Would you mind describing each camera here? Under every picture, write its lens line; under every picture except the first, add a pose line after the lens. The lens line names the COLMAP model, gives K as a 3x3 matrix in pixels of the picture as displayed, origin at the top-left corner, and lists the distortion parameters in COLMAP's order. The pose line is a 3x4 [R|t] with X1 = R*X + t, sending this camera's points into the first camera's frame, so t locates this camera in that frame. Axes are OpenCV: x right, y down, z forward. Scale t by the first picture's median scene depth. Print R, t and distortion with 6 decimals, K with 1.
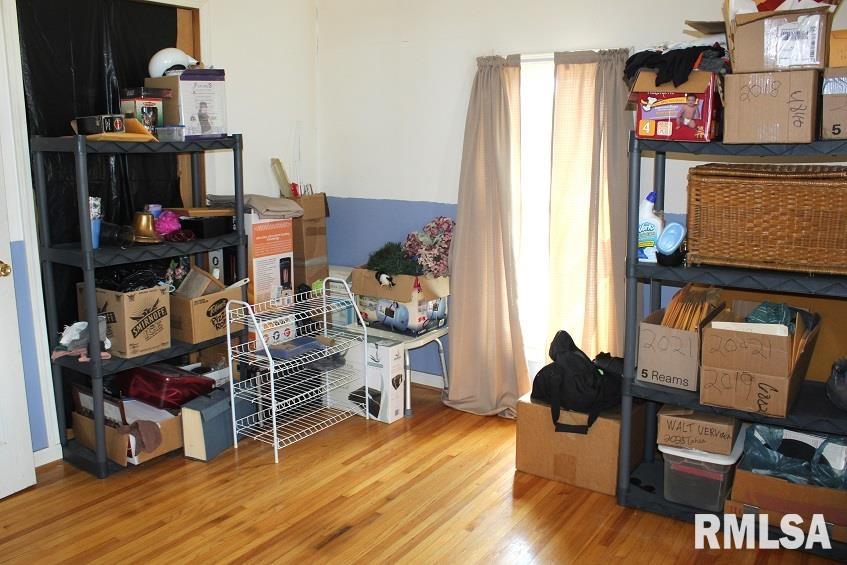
lens RADIAL K [[714.5, 0, 422.7], [0, 714.5, 282.9], [0, 0, 1]] dist [-0.144199, -0.009309]
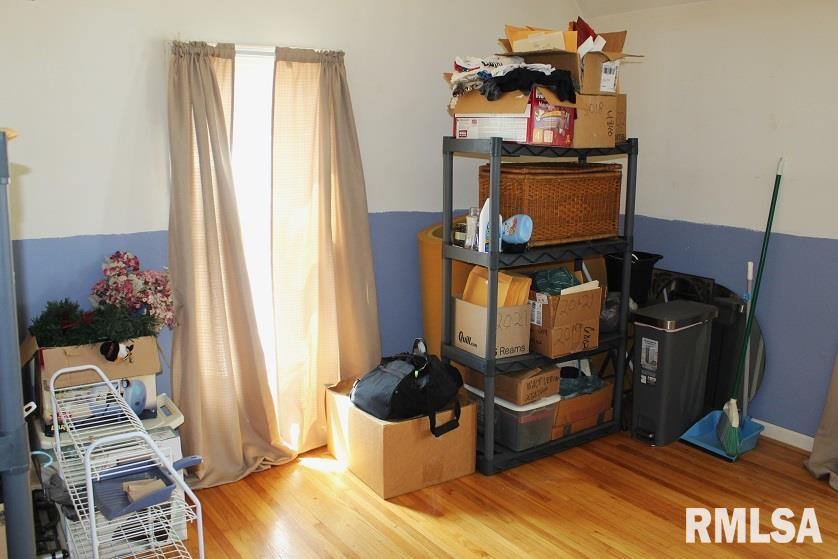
lens RADIAL K [[706.9, 0, 418.9], [0, 706.9, 283.6], [0, 0, 1]] dist [-0.144199, -0.009309]
pose [[0.372341, -0.171120, 0.912184, -0.605992], [0.173993, 0.978299, 0.112501, -0.103854], [-0.911641, 0.116825, 0.394034, 0.531743]]
